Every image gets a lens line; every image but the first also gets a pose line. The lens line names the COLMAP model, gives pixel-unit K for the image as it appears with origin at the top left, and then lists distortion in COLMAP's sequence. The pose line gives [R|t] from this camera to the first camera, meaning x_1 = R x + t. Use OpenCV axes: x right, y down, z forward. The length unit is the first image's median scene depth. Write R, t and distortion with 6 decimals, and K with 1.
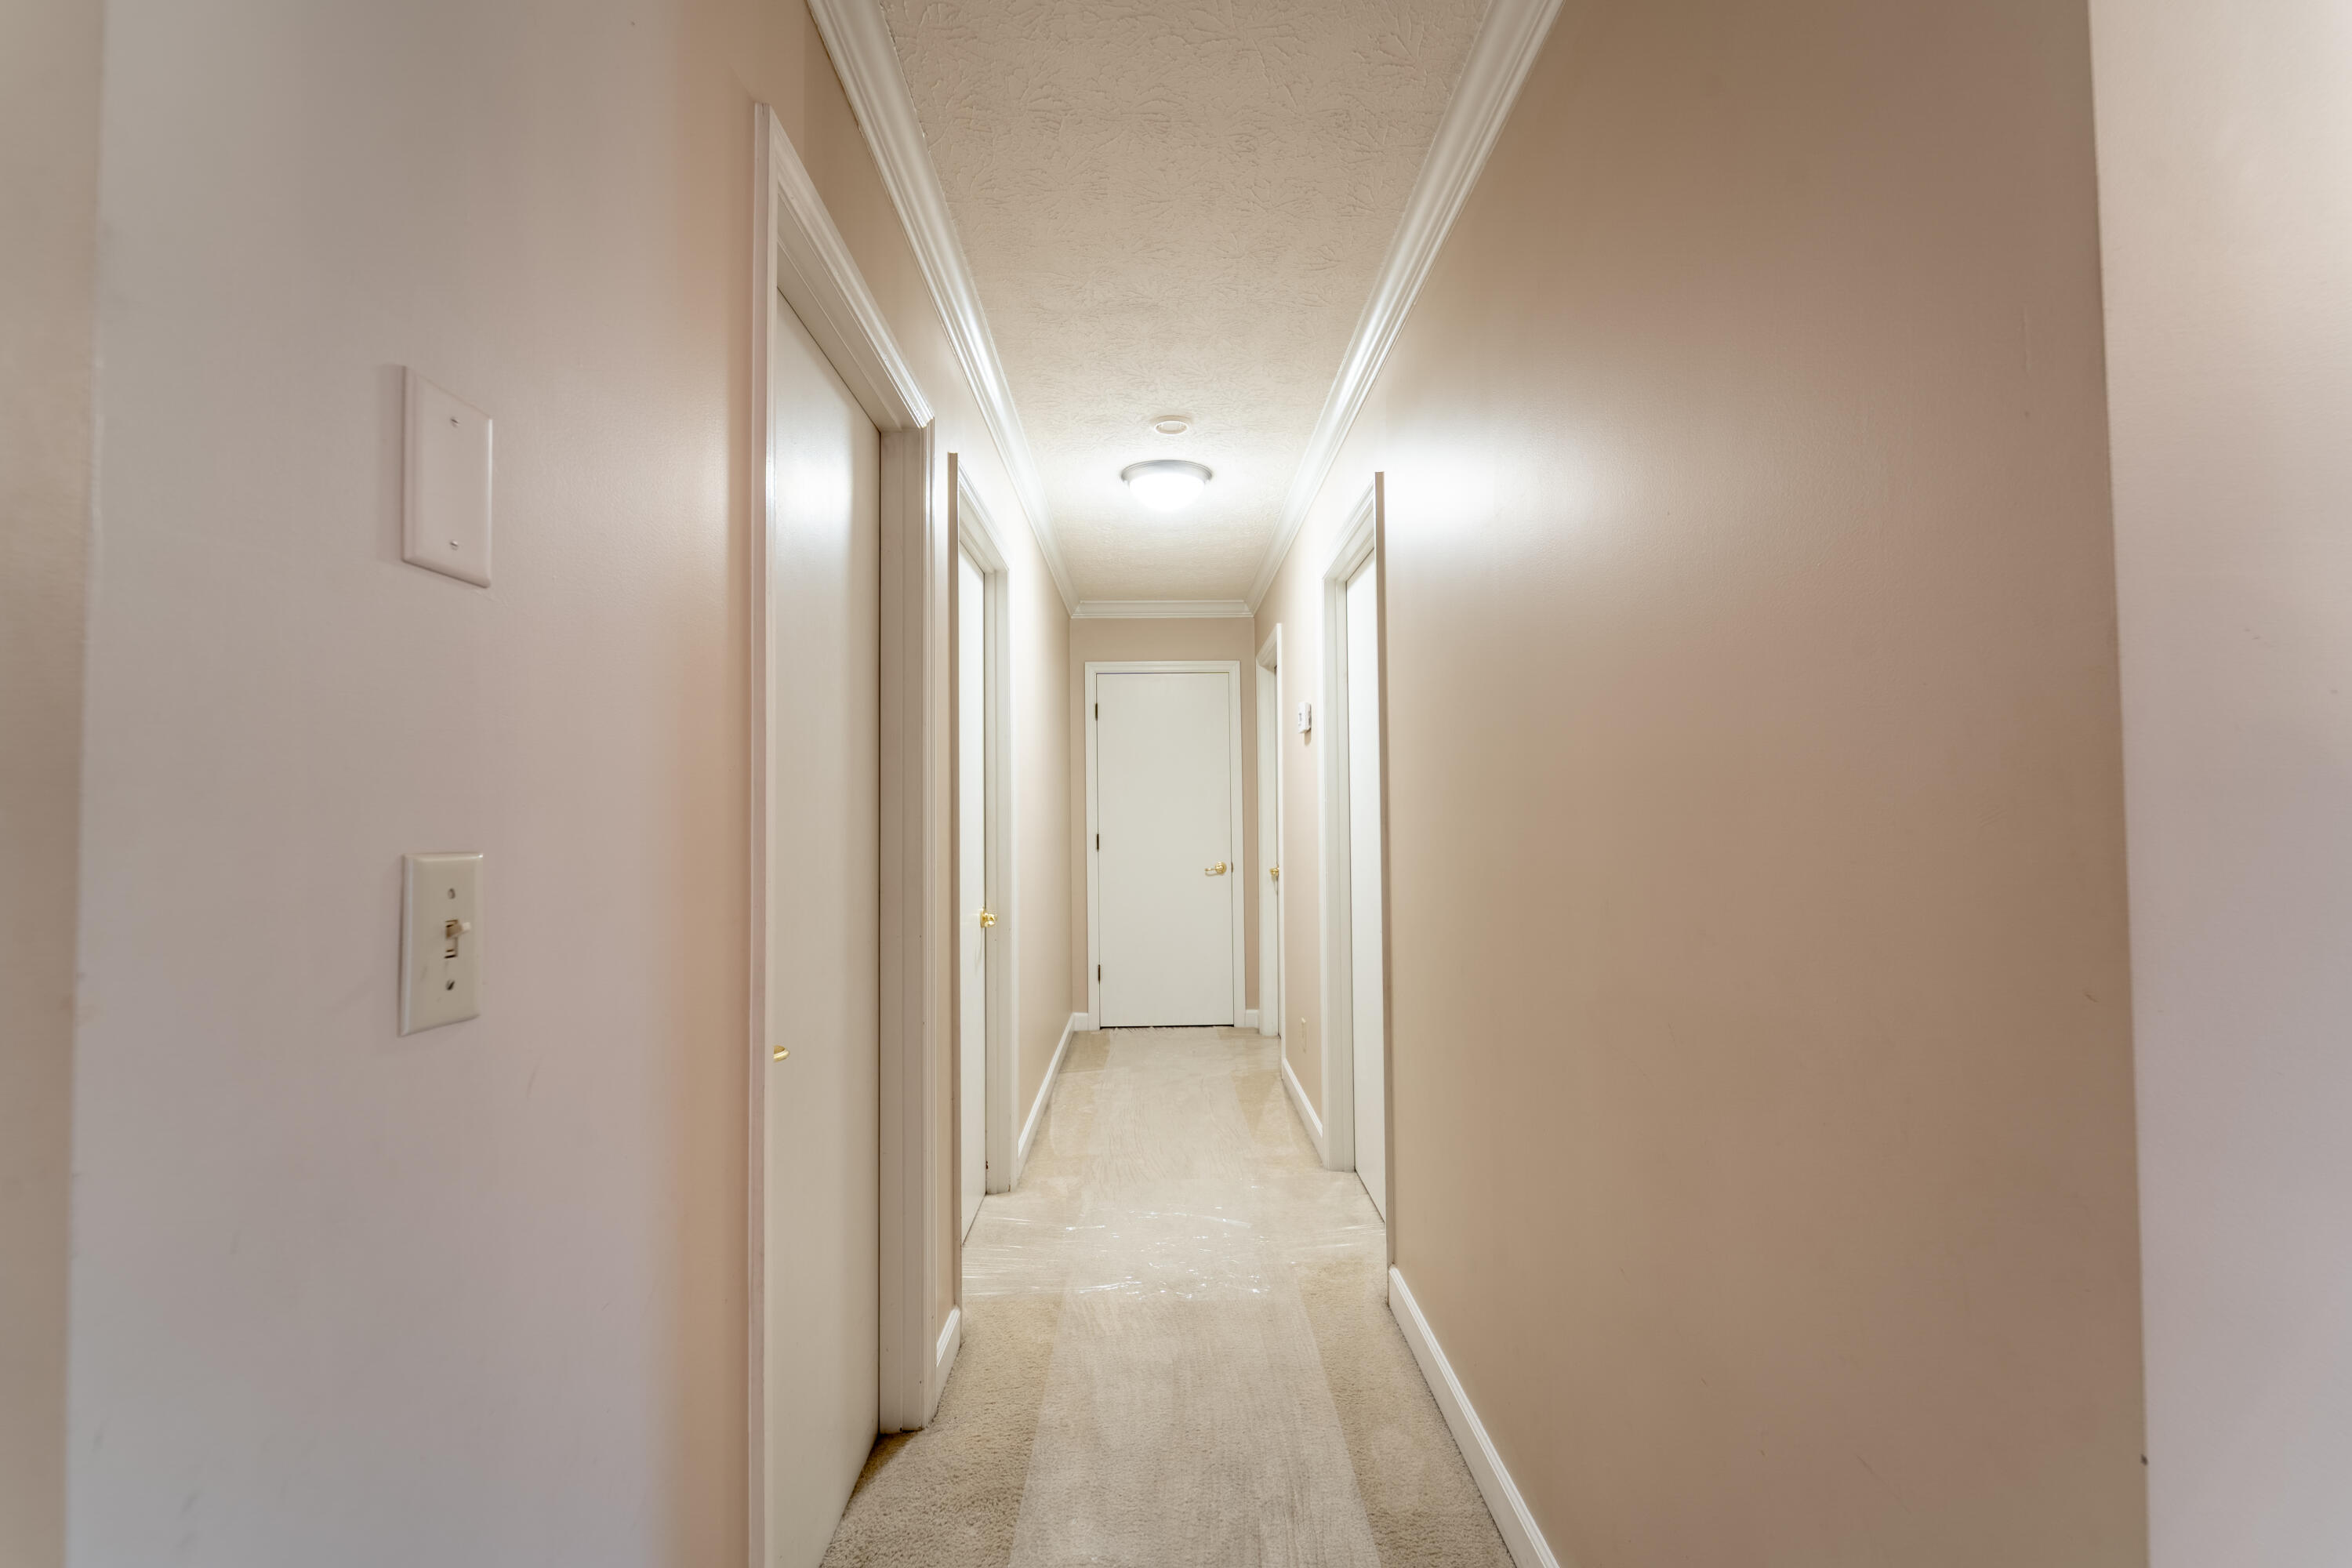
lens RADIAL K [[953.5, 0, 1170.5], [0, 953.5, 780.3], [0, 0, 1]] dist [0.005728, -0.003892]
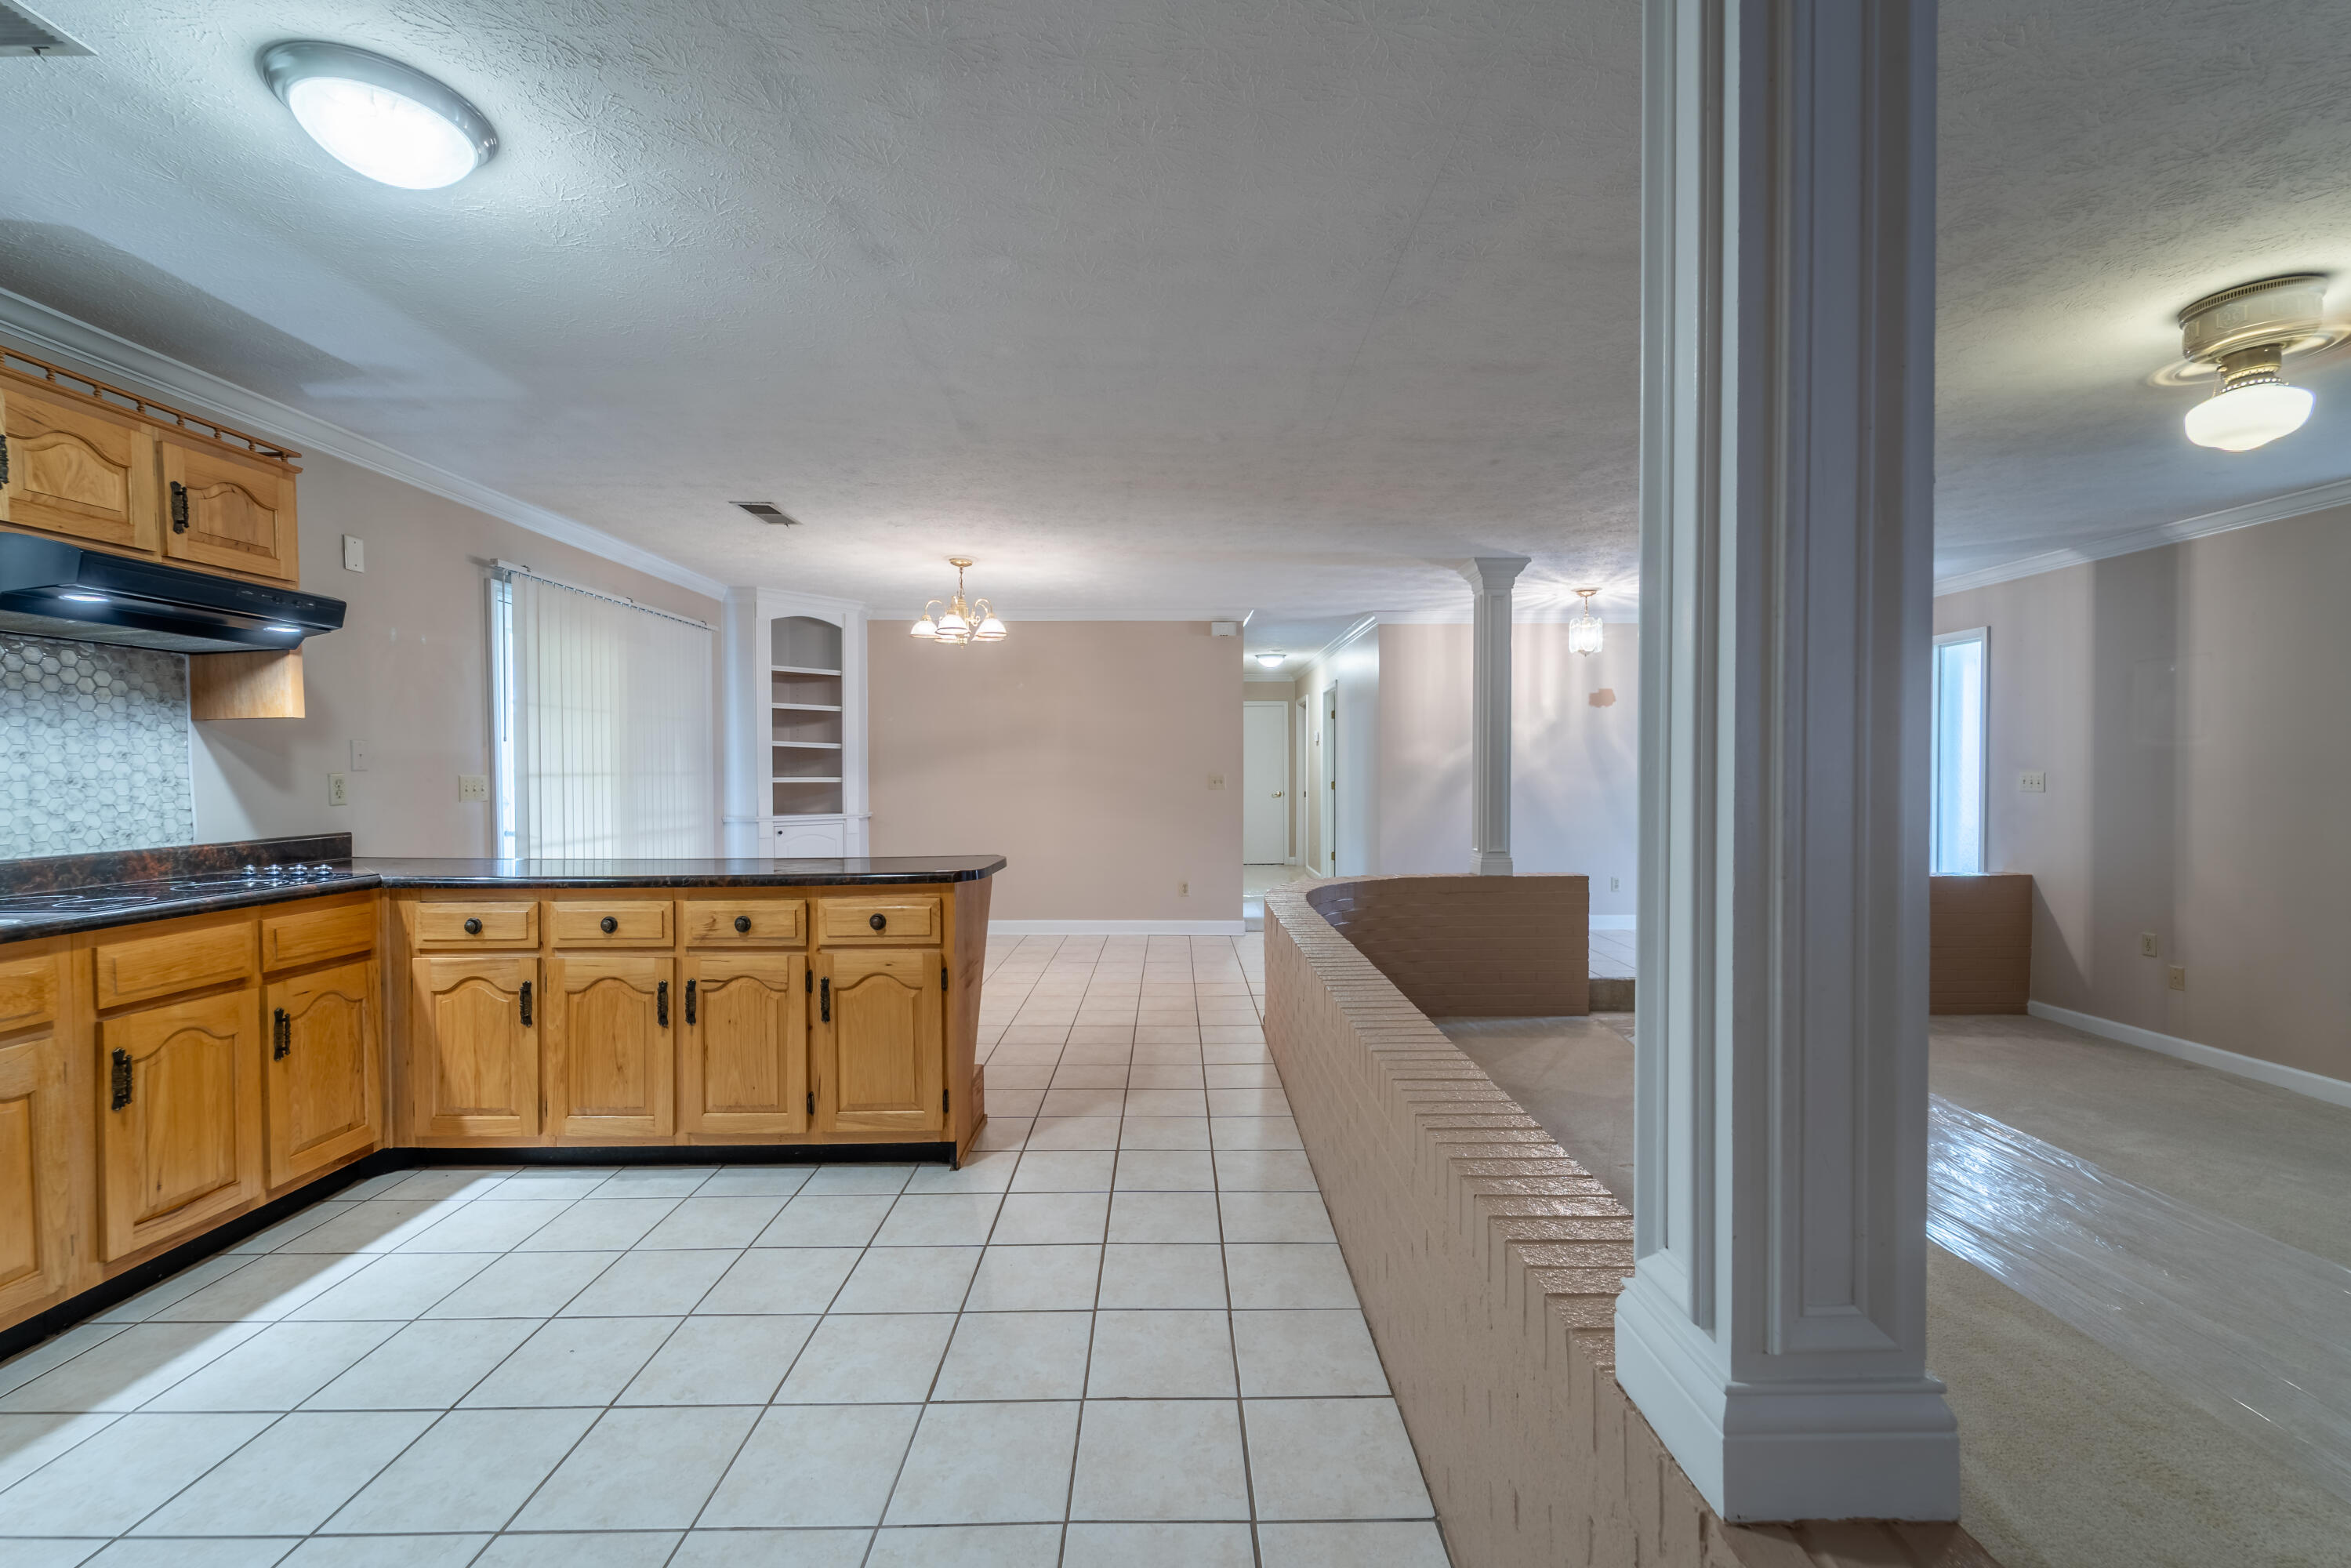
lens RADIAL K [[953.1, 0, 1181.9], [0, 953.1, 790.9], [0, 0, 1]] dist [0.005728, -0.003892]
pose [[0.999974, 0.004705, -0.005471, -0.163353], [-0.004418, 0.998672, 0.051334, -0.029186], [0.005705, -0.051308, 0.998667, -1.239986]]
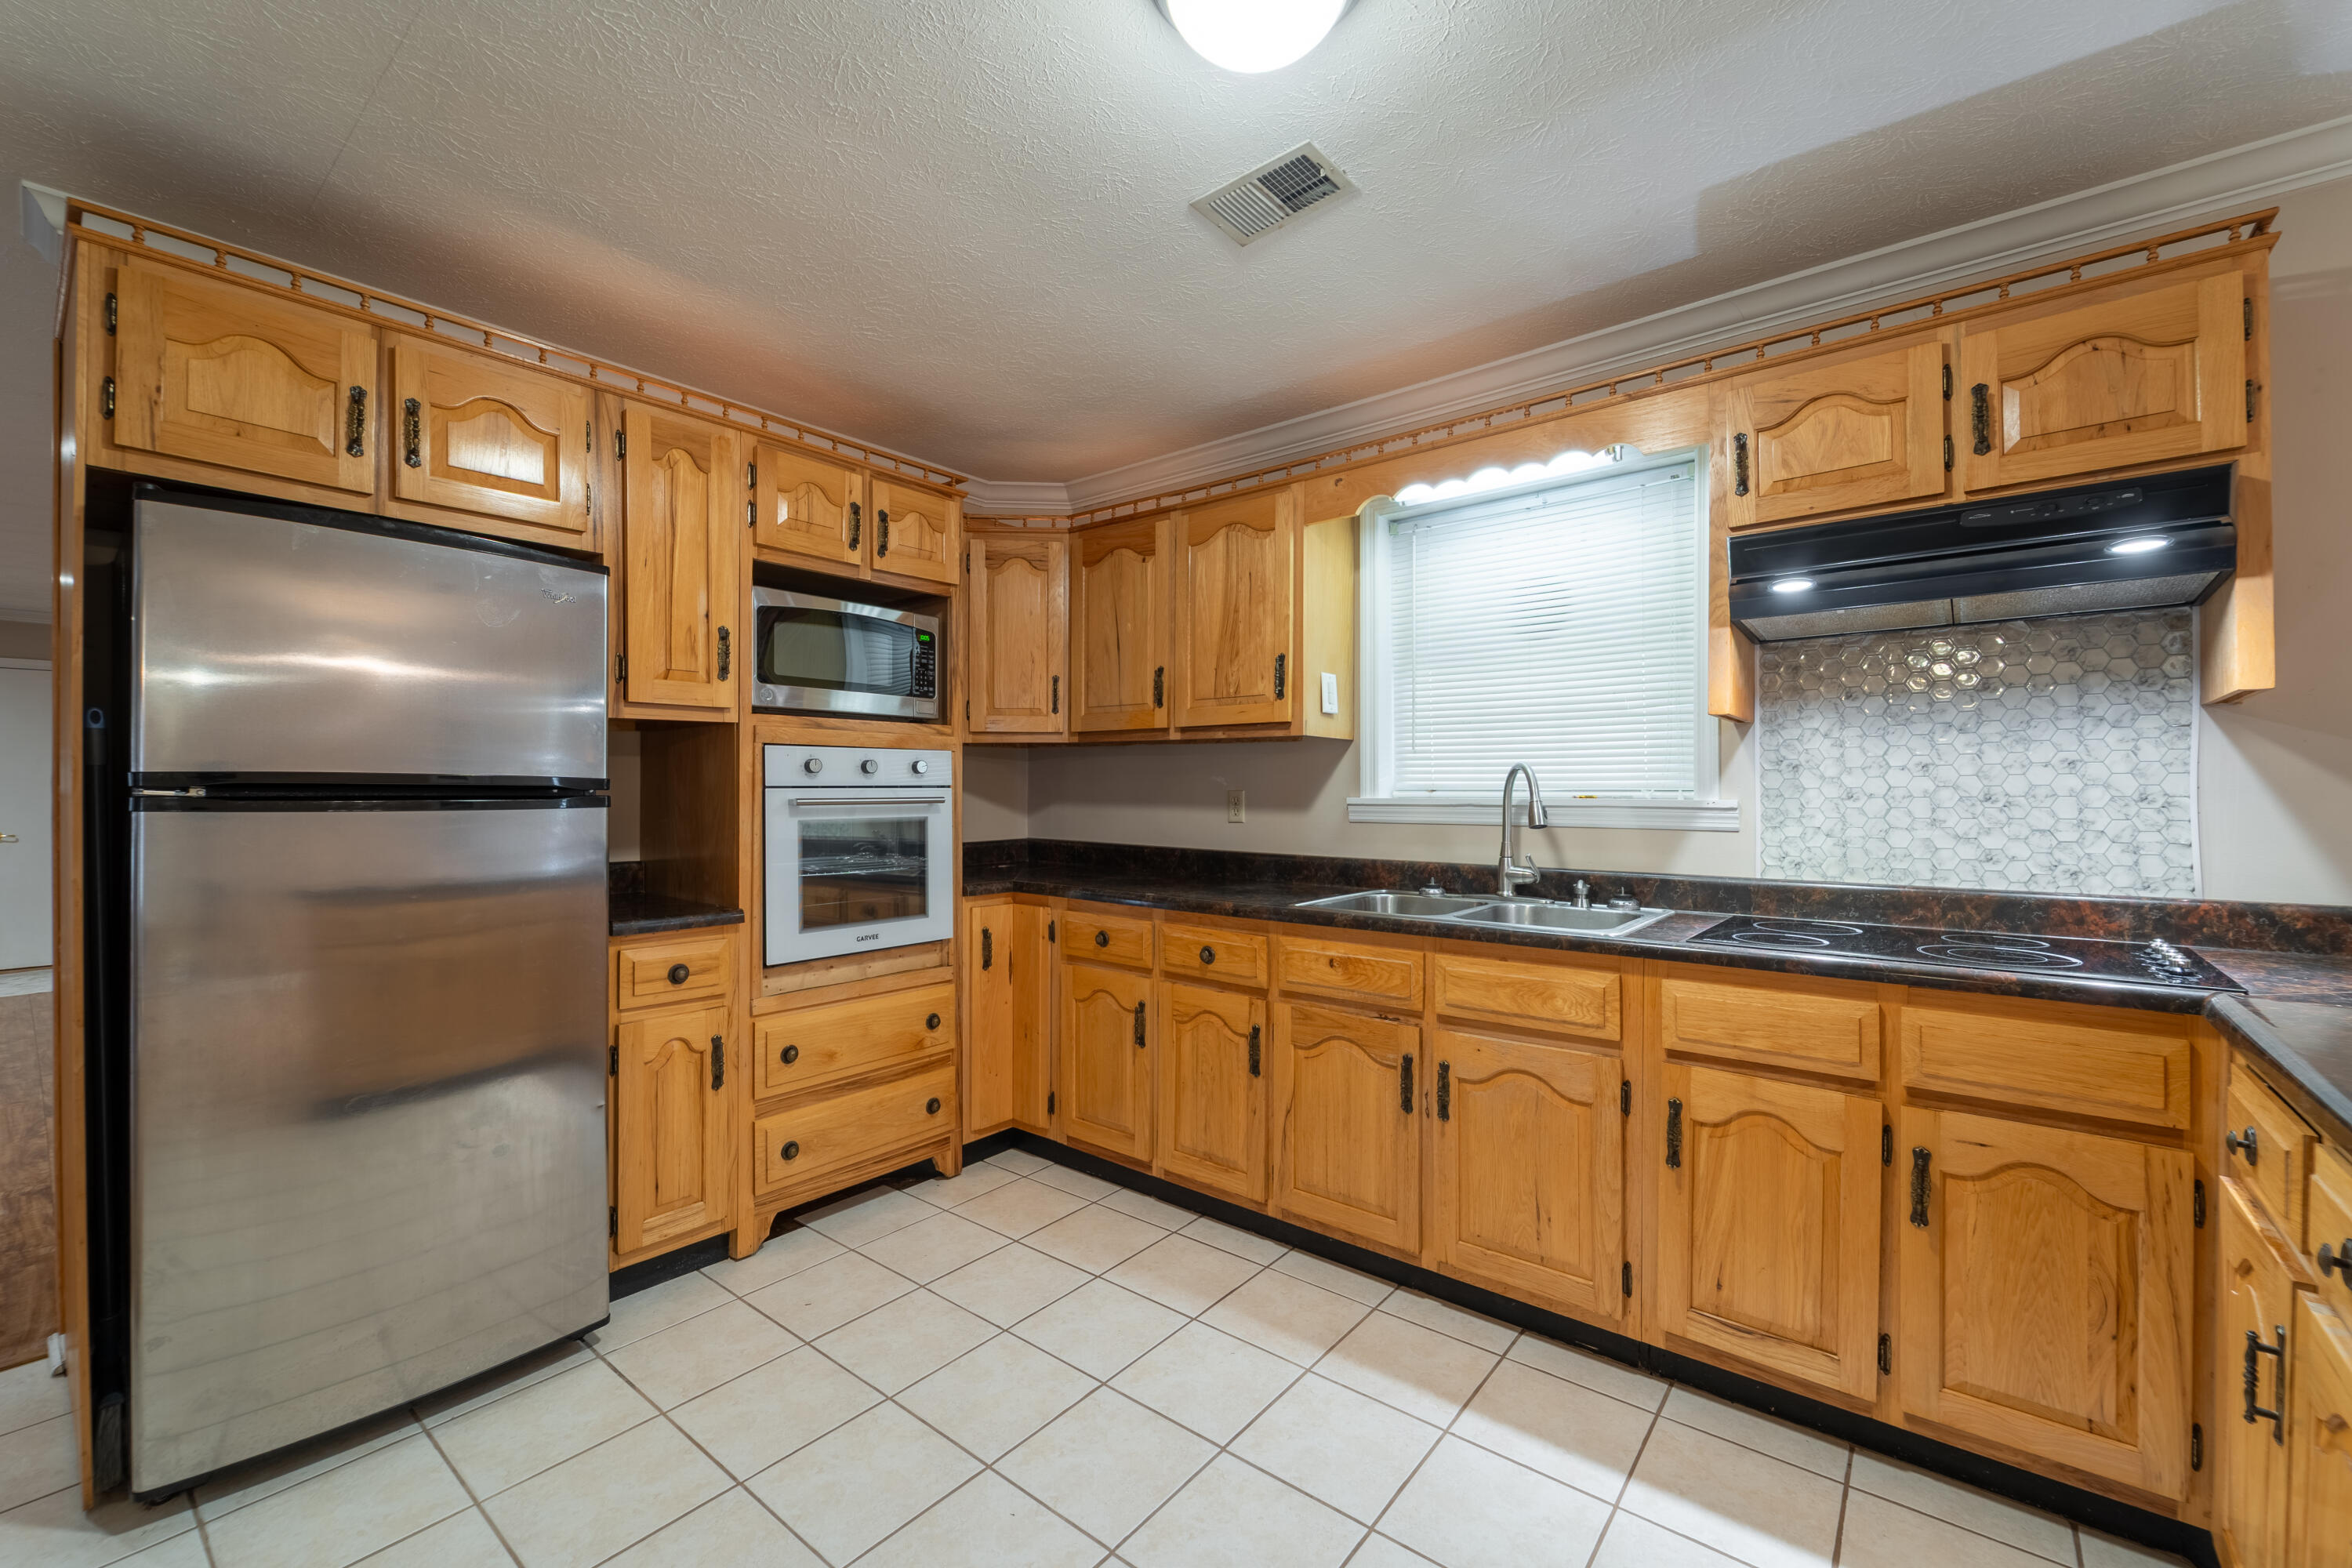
lens RADIAL K [[953.5, 0, 1186.0], [0, 953.5, 789.2], [0, 0, 1]] dist [0.005728, -0.003892]
pose [[-0.642235, 0.008374, -0.766462, -0.220100], [0.028621, 0.999505, -0.013062, -0.015044], [0.765974, -0.030325, -0.642156, -0.772416]]
